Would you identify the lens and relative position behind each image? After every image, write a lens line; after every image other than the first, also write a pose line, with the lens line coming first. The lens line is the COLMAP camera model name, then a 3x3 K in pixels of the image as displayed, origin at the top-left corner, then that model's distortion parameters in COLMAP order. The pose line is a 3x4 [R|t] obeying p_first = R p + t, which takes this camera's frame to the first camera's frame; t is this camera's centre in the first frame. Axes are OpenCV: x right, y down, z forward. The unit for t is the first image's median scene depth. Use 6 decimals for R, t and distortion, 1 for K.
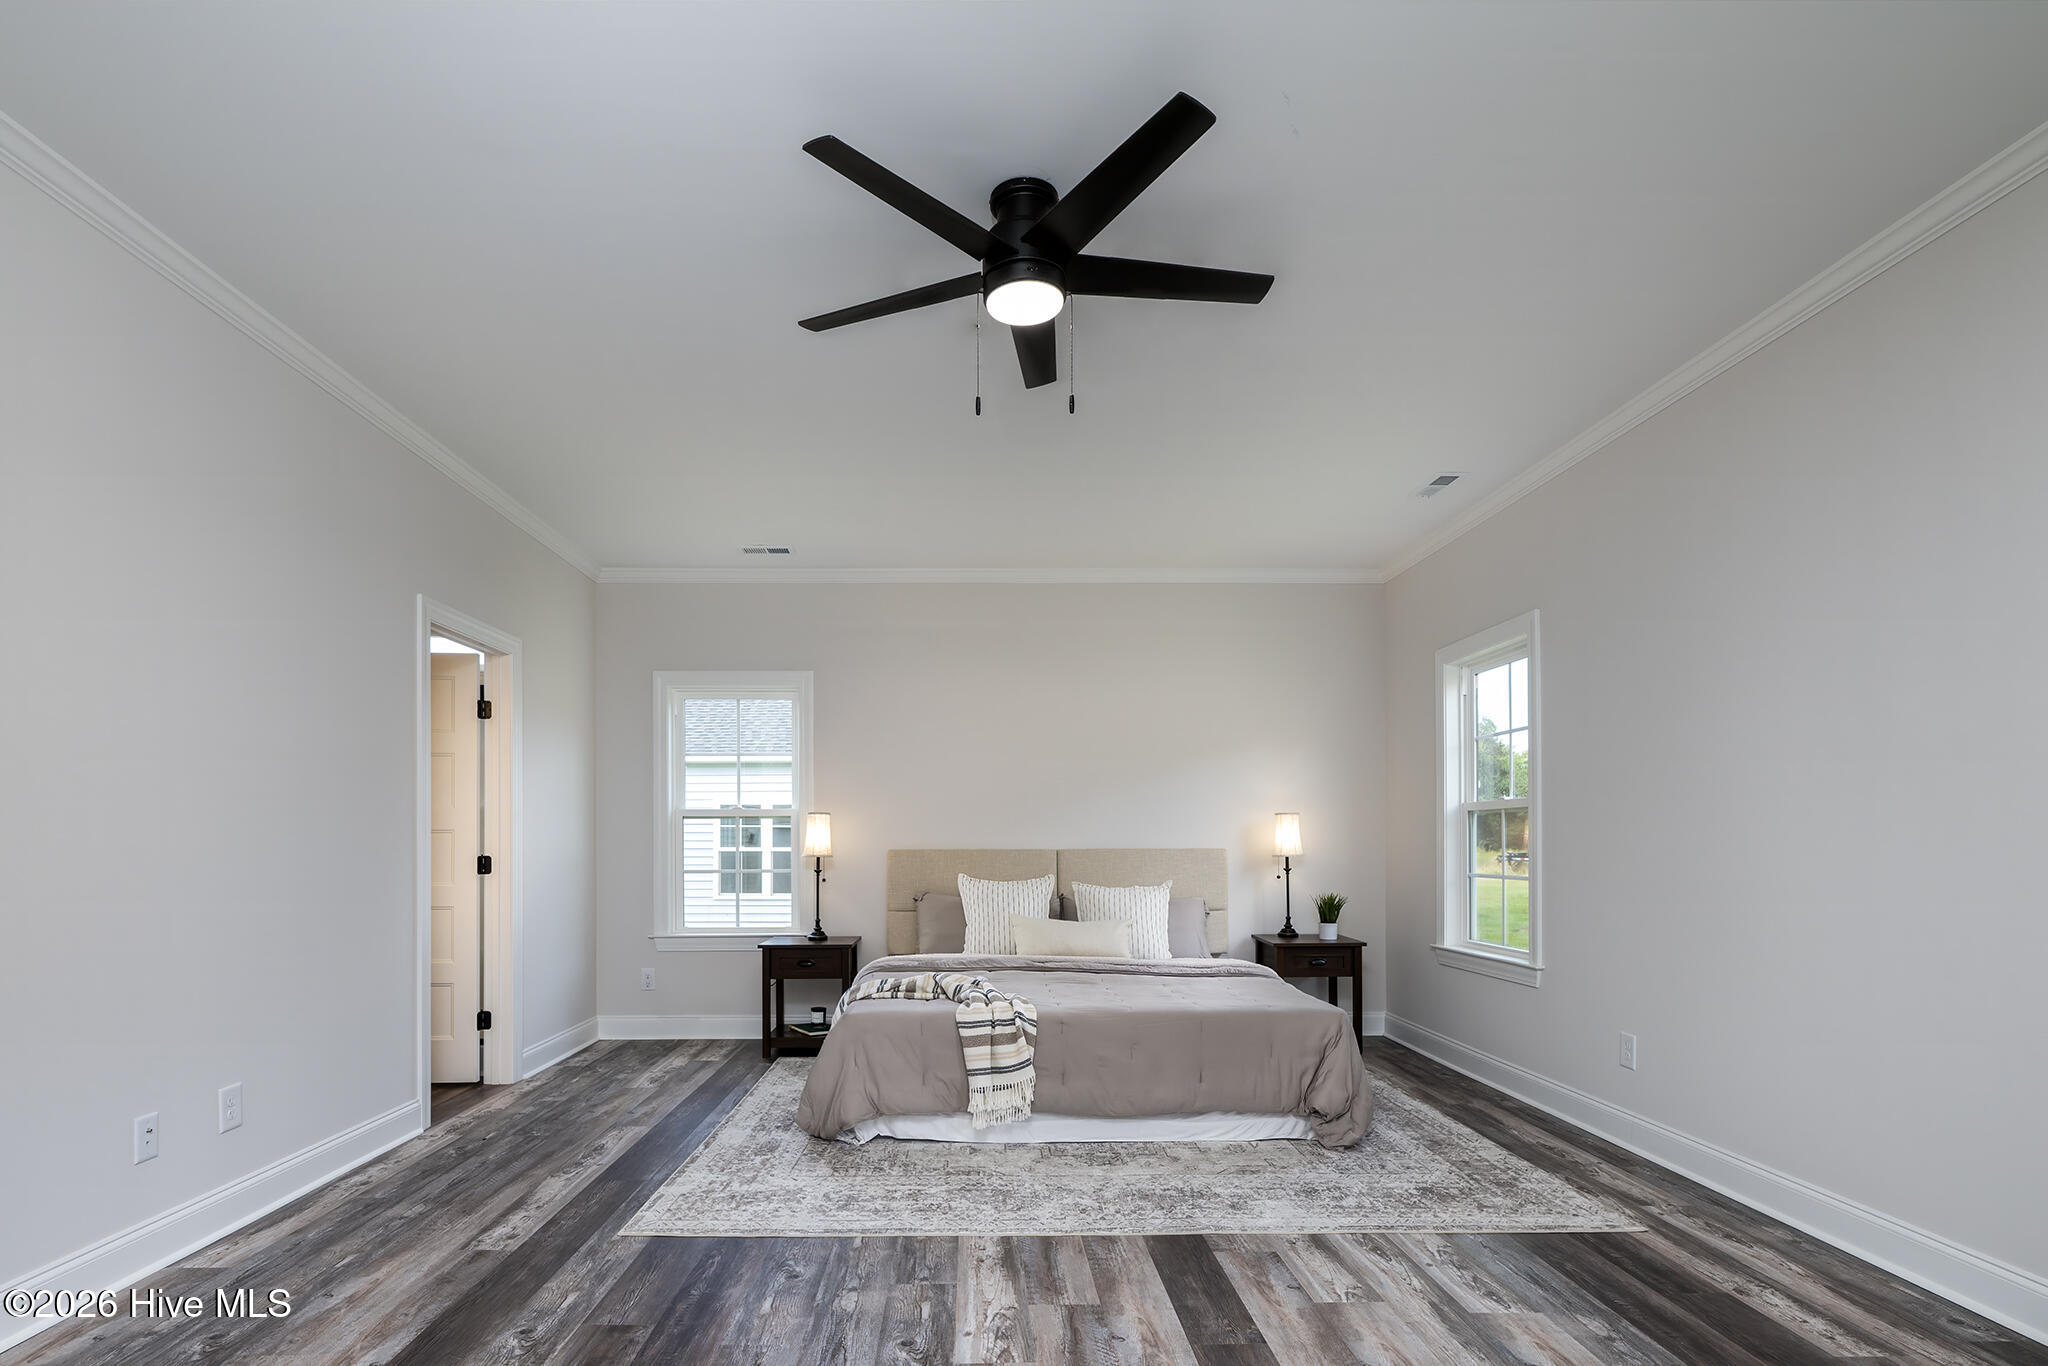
lens RADIAL K [[998.6, 0, 980.4], [0, 998.6, 847.5], [0, 0, 1]] dist [-0.001294, -0.000499]
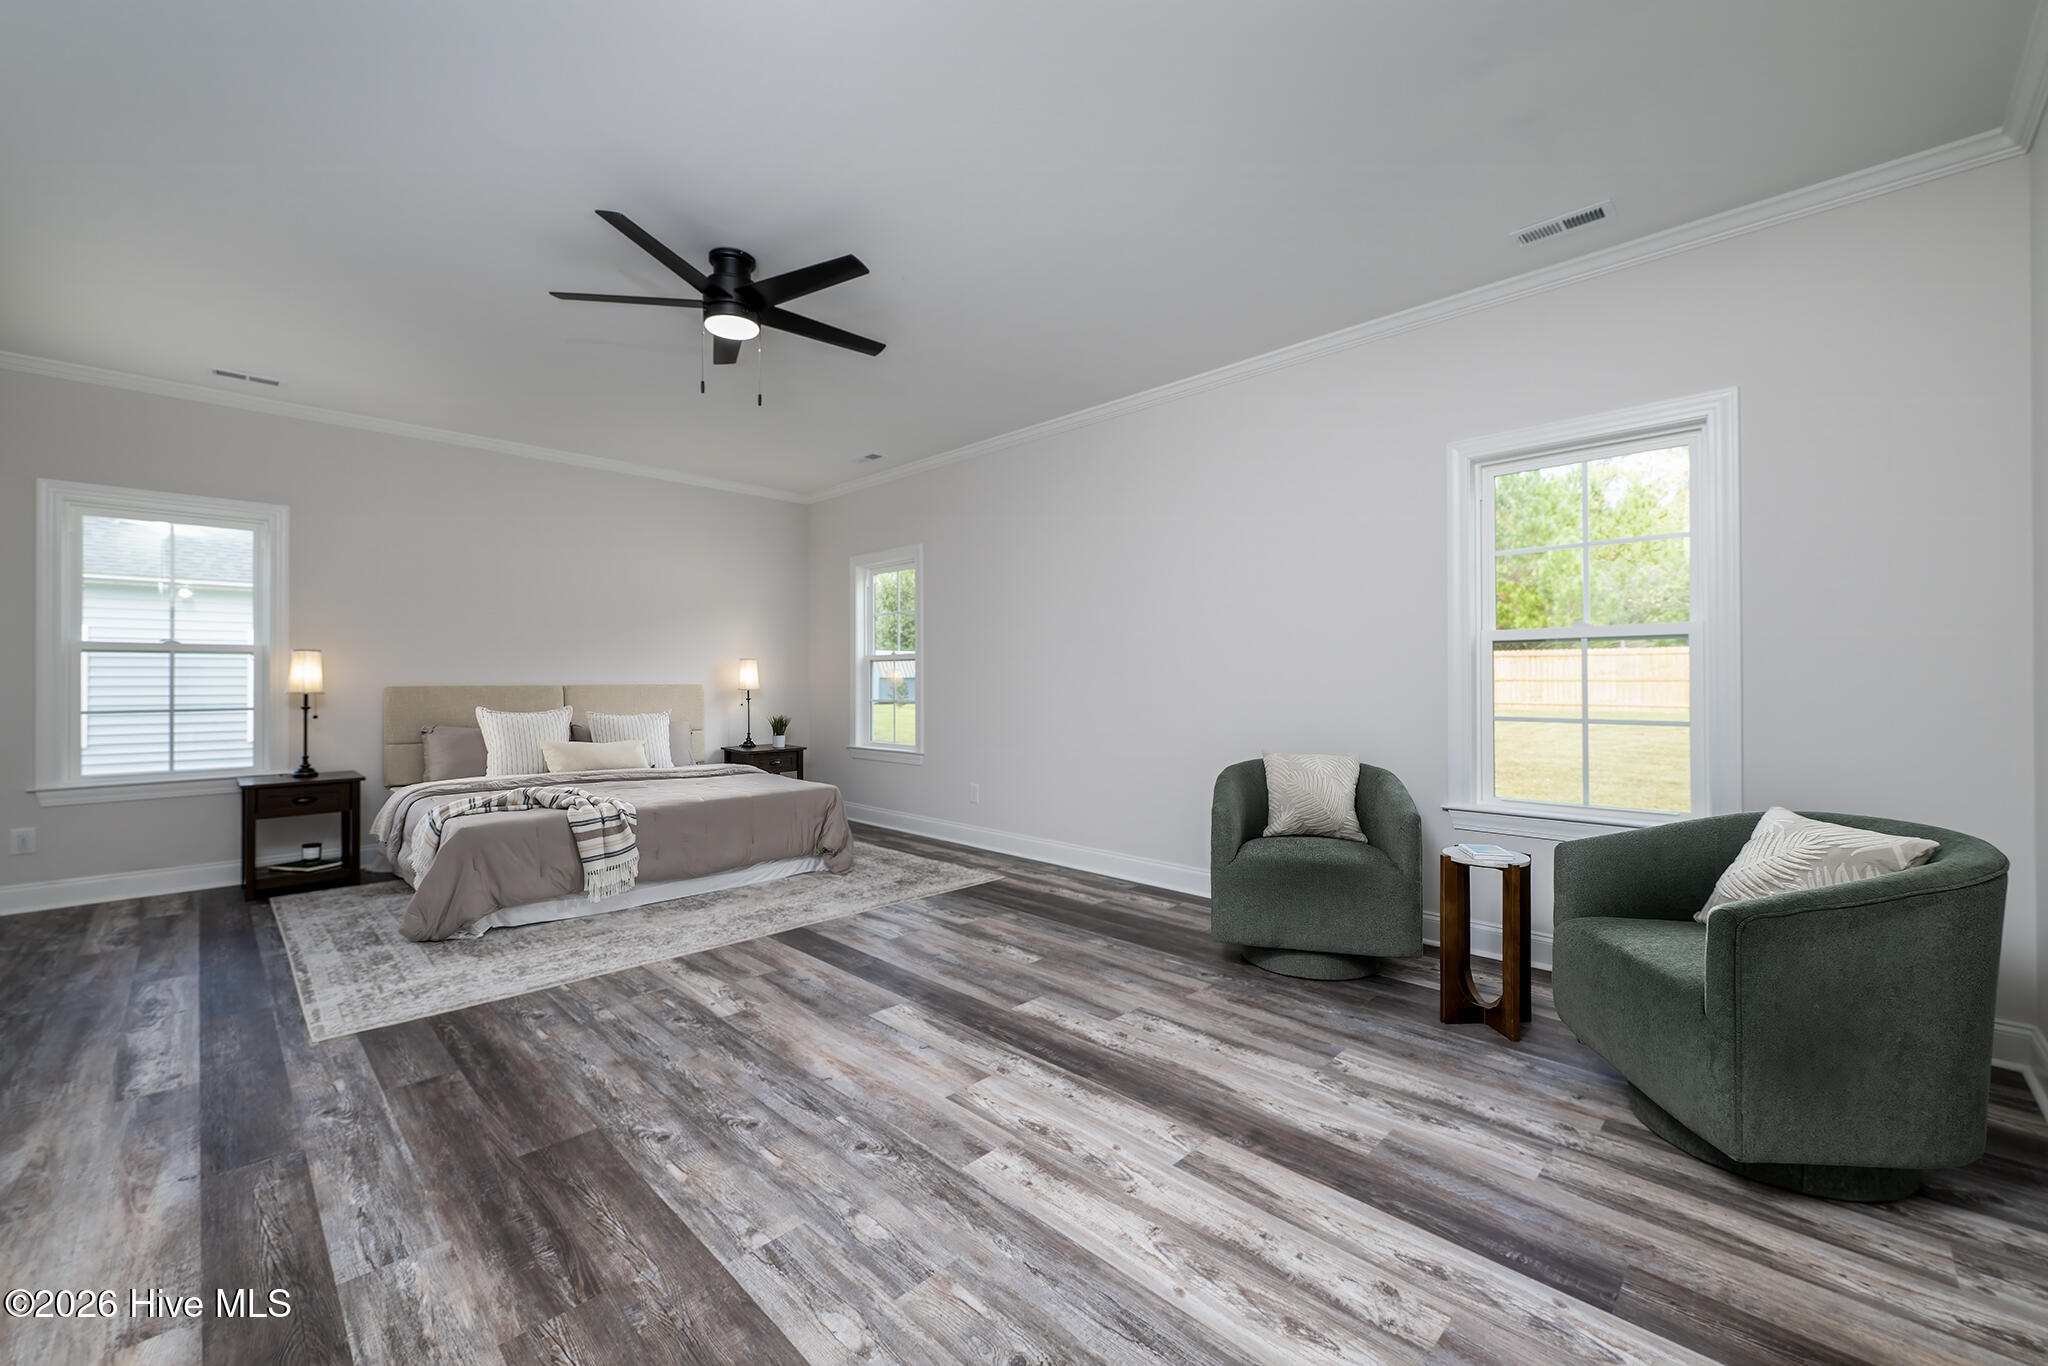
lens RADIAL K [[816.2, 0, 1024.0], [0, 816.2, 676.7], [0, 0, 1]] dist [0.000955, 0.000258]
pose [[0.711787, 0.003272, 0.702387, -0.343654], [0.002674, 0.999969, -0.007368, 0.000106], [-0.702390, 0.007123, 0.711757, -0.137182]]
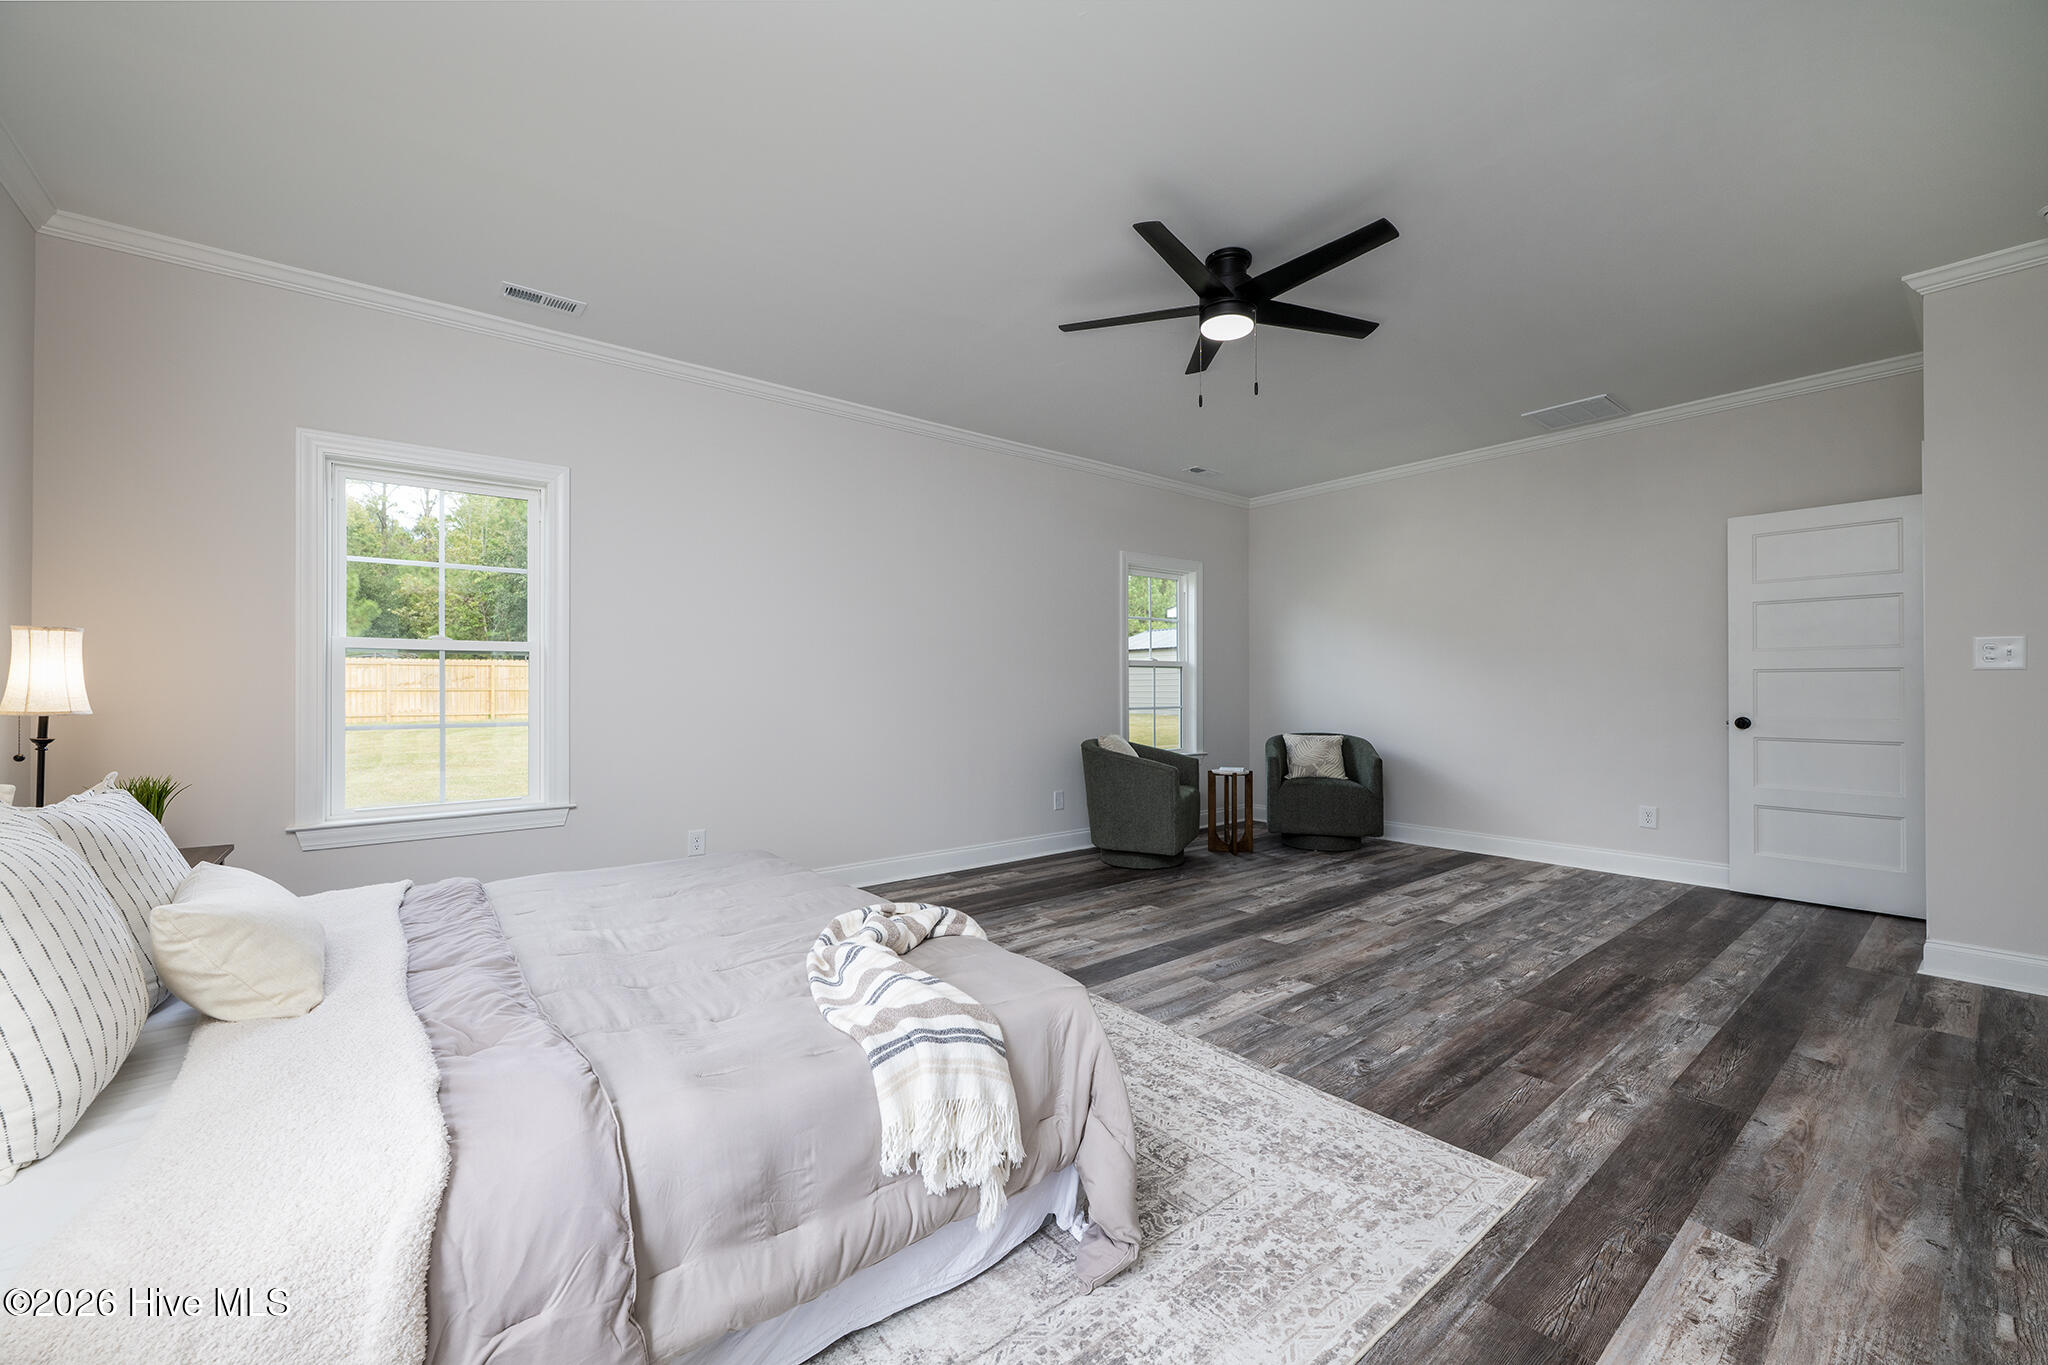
lens RADIAL K [[816.2, 0, 1022.3], [0, 816.2, 678.6], [0, 0, 1]] dist [0.000955, 0.000258]
pose [[-0.623021, 0.012464, 0.782106, -0.485022], [0.006109, 0.999920, -0.011069, -0.002063], [-0.782182, -0.002118, -0.623047, 1.345956]]
